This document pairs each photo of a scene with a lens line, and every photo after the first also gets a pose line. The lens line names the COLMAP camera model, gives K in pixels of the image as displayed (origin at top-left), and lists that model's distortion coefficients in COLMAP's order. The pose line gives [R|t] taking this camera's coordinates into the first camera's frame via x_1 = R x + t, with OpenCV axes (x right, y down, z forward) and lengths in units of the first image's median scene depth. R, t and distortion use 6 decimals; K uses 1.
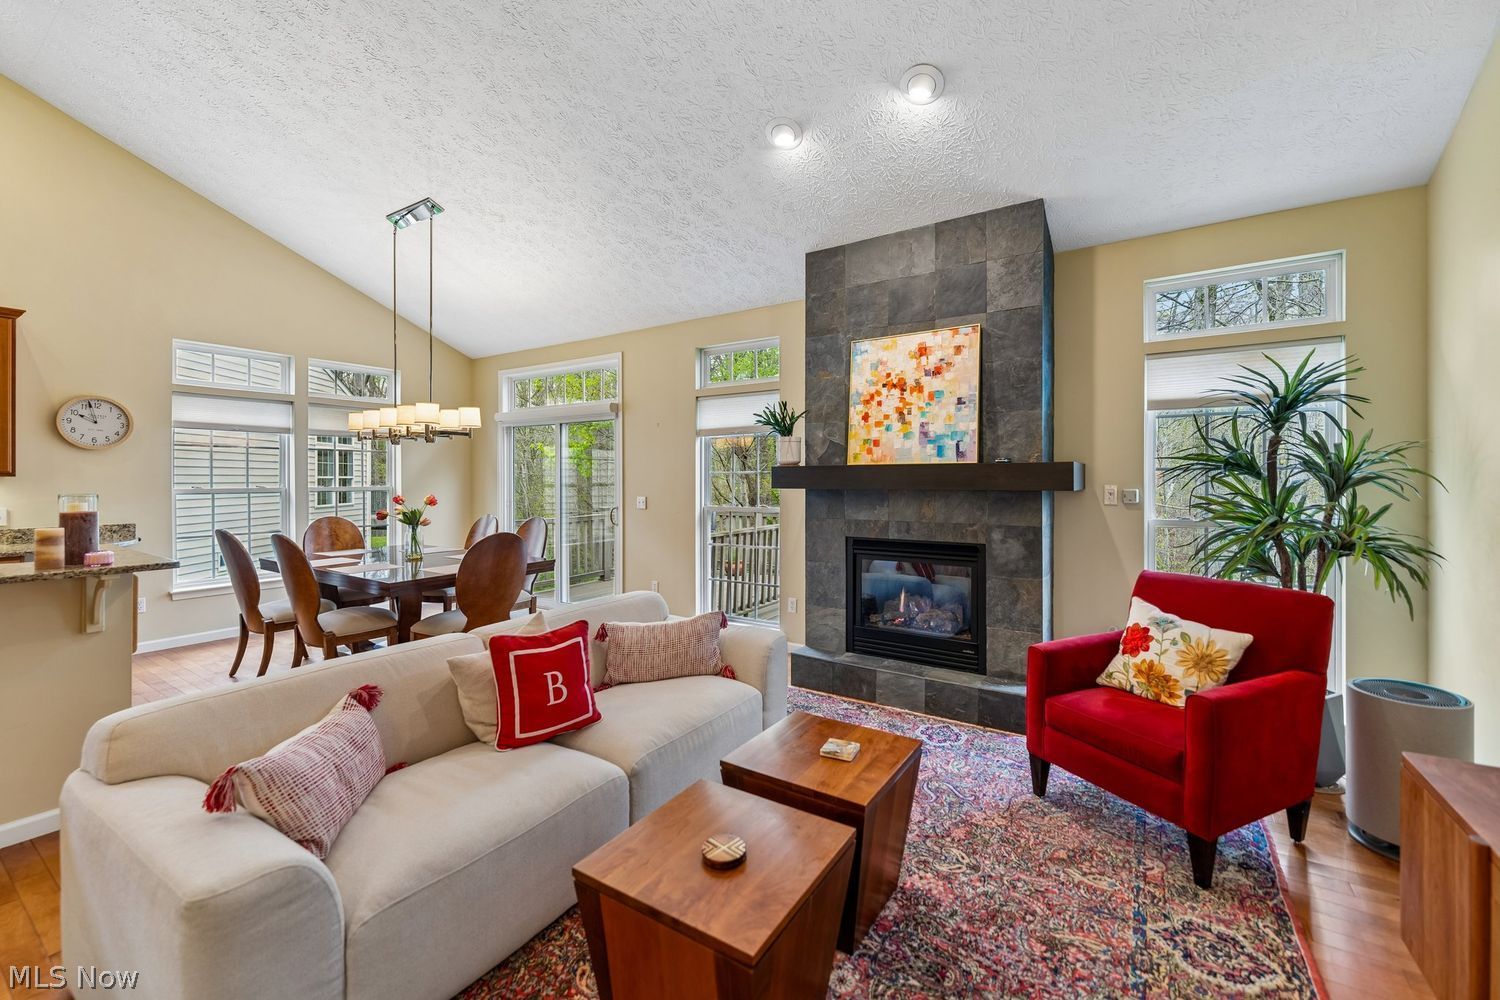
lens RADIAL K [[599.1, 0, 746.1], [0, 599.1, 472.3], [0, 0, 1]] dist [0.000424, -0.000392]
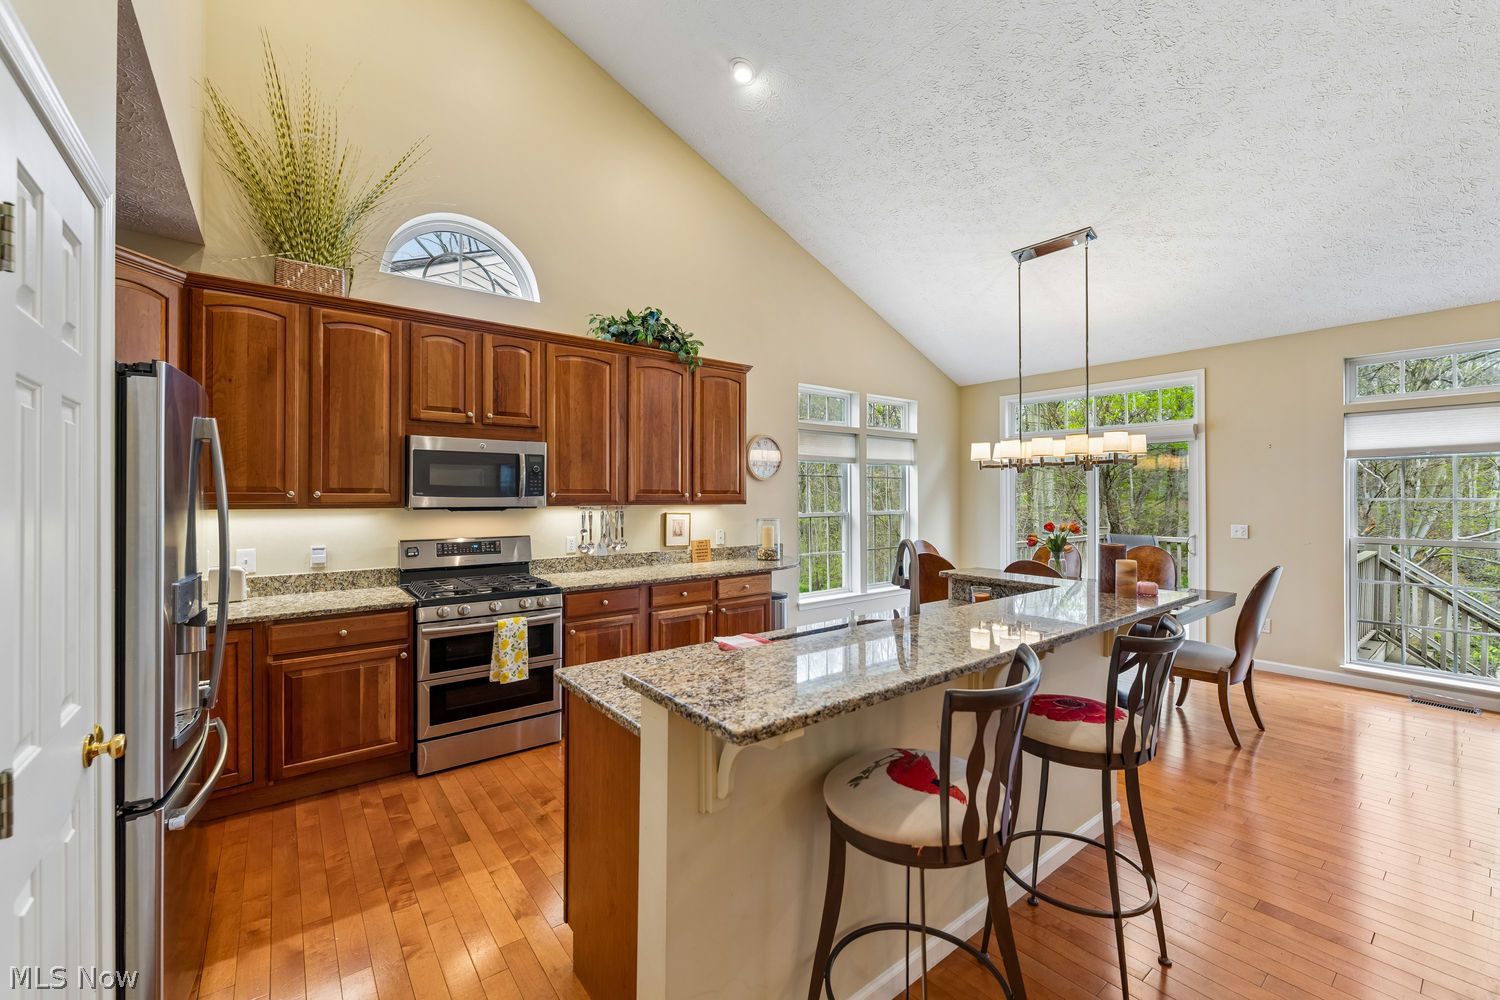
lens RADIAL K [[599.1, 0, 743.8], [0, 599.1, 497.8], [0, 0, 1]] dist [0.000424, -0.000392]
pose [[0.947814, 0.000526, -0.318824, -0.723778], [0.002634, 0.999952, 0.009482, -0.014665], [0.318813, -0.009827, 0.947767, -0.129672]]
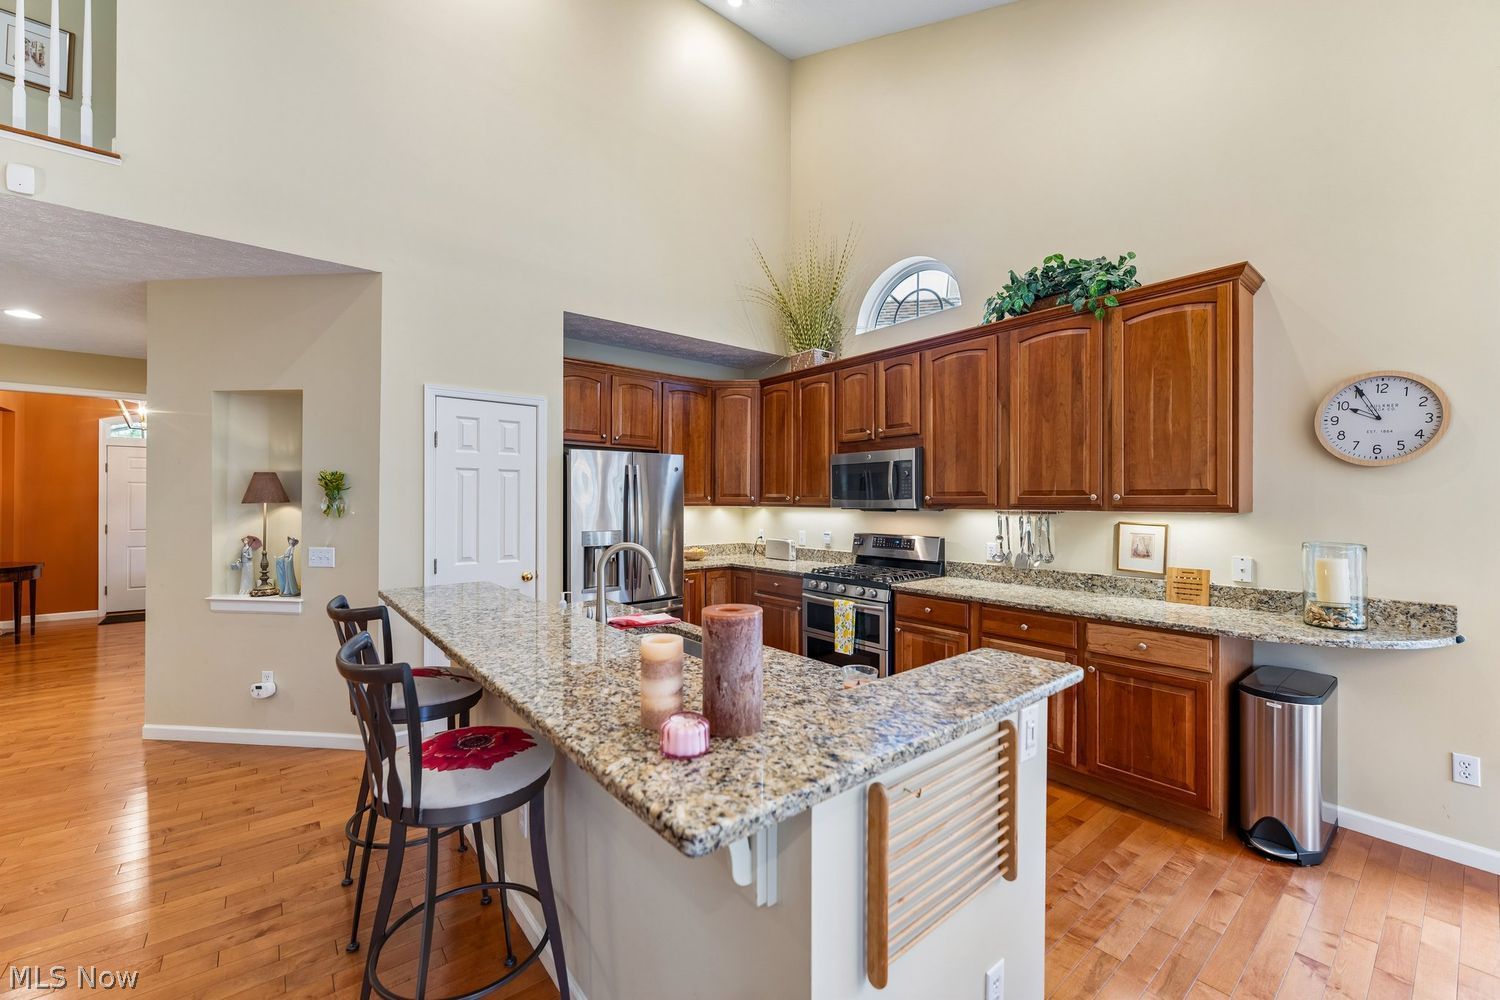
lens RADIAL K [[599.1, 0, 744.4], [0, 599.1, 501.1], [0, 0, 1]] dist [0.000424, -0.000392]
pose [[-0.298915, -0.001706, -0.954278, -0.353052], [0.004104, 0.999987, -0.003074, -0.005126], [0.954271, -0.004835, -0.298904, 0.577872]]
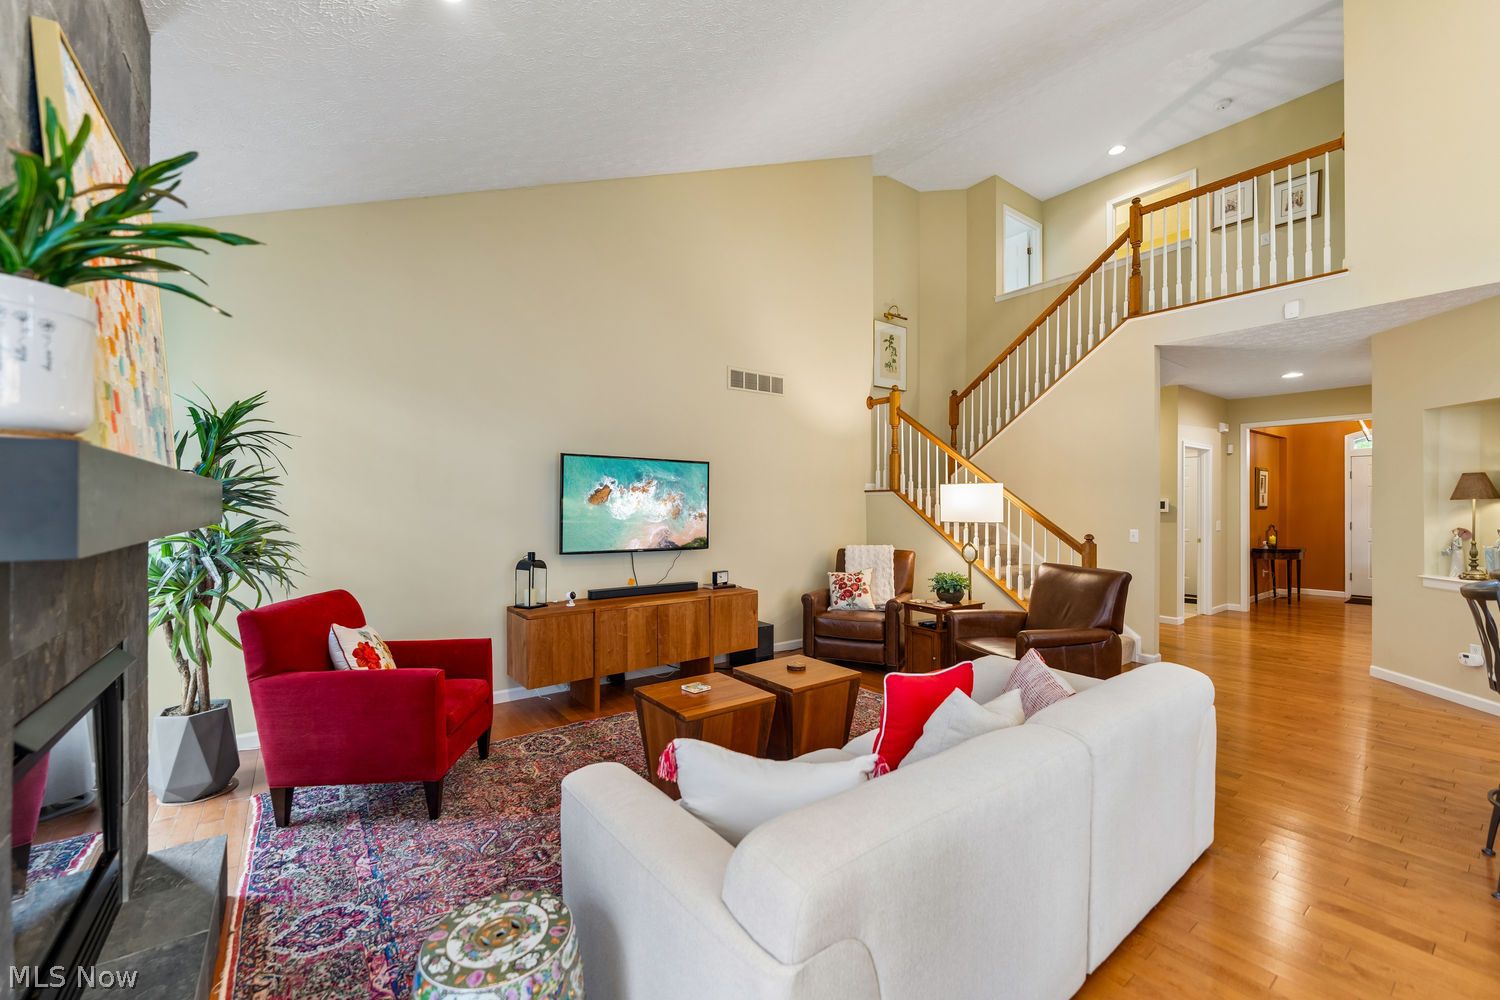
lens RADIAL K [[599.1, 0, 753.6], [0, 599.1, 504.0], [0, 0, 1]] dist [0.000424, -0.000392]
pose [[-0.942274, 0.001220, 0.334841, -0.193735], [-0.001349, 0.999971, -0.007439, 0.006936], [-0.334841, -0.007461, -0.942245, 0.957226]]
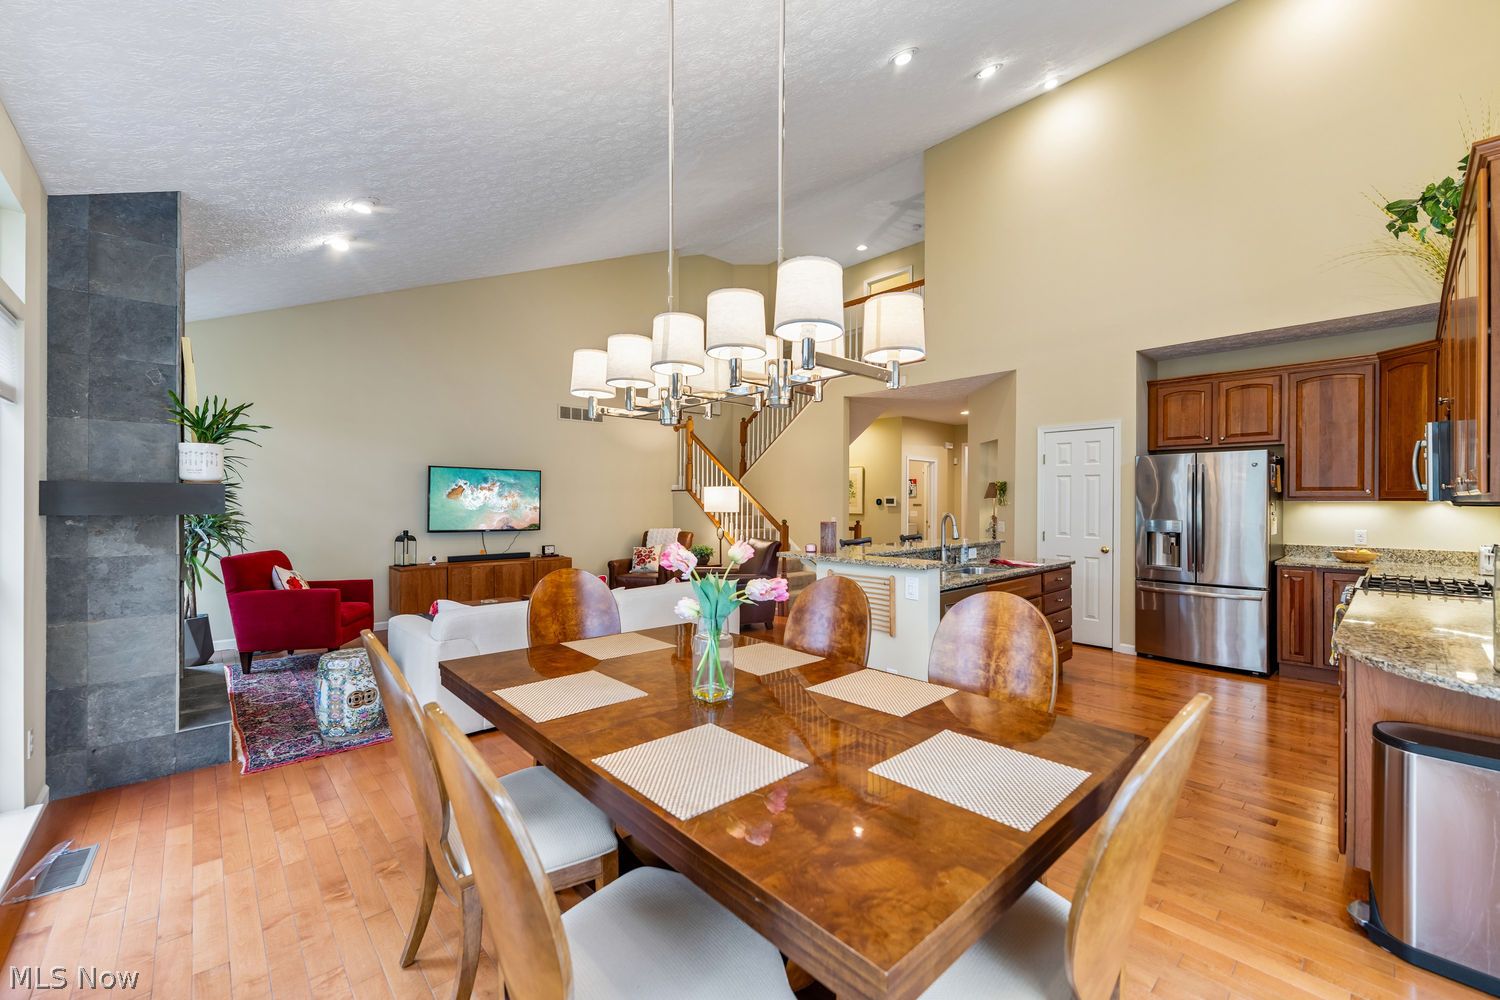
lens RADIAL K [[599.1, 0, 755.2], [0, 599.1, 499.9], [0, 0, 1]] dist [0.000424, -0.000392]
pose [[-0.970627, -0.001966, 0.240580, -0.684874], [-0.003743, 0.999969, -0.006930, 0.009074], [-0.240559, -0.007627, -0.970605, 1.363555]]
